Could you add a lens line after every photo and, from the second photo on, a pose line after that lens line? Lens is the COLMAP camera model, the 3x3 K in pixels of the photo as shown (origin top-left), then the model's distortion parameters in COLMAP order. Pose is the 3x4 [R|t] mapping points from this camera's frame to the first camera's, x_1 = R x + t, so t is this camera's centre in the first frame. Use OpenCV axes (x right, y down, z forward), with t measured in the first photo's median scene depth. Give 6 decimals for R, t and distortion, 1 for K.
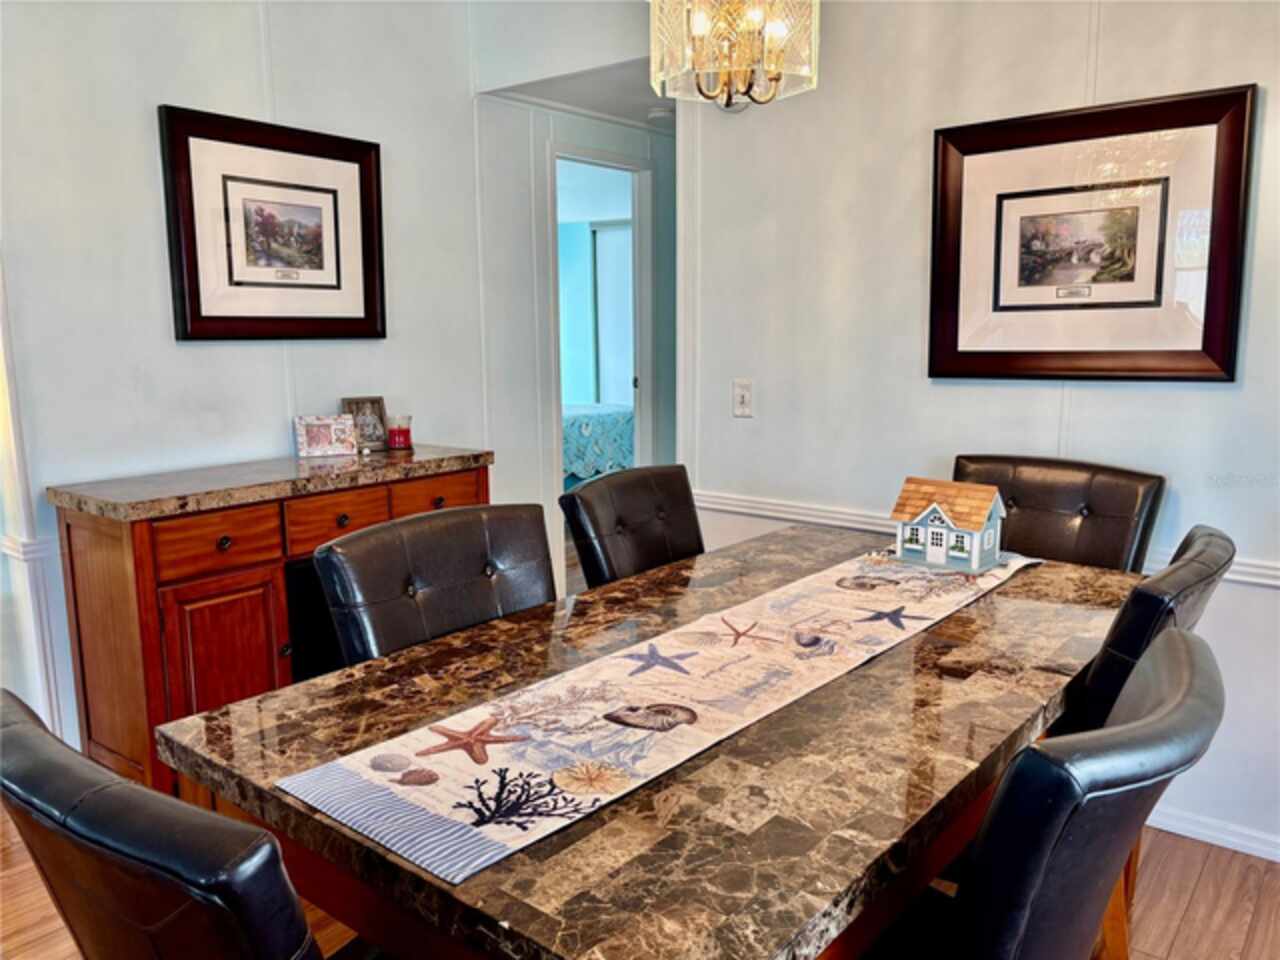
lens RADIAL K [[980.2, 0, 640.0], [0, 980.2, 480.0], [0, 0, 1]] dist [0.067282, 0.001072]
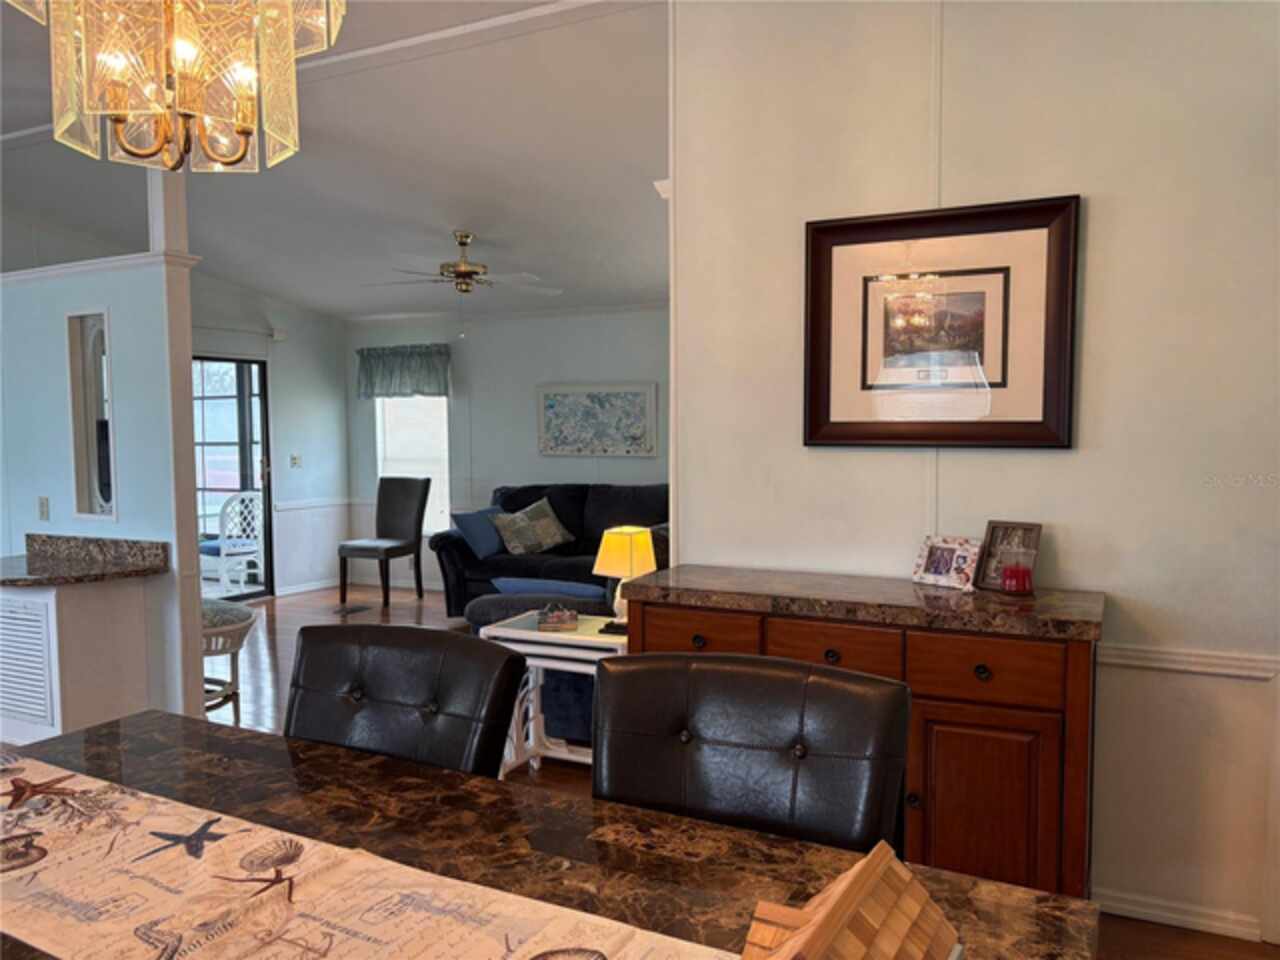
lens RADIAL K [[970.0, 0, 641.1], [0, 970.0, 512.2], [0, 0, 1]] dist [0.031165, -0.046227]
pose [[0.203748, 0.097902, -0.974116, 0.509835], [-0.155264, 0.985627, 0.066583, -0.119734], [0.966633, 0.137679, 0.216020, 0.670188]]
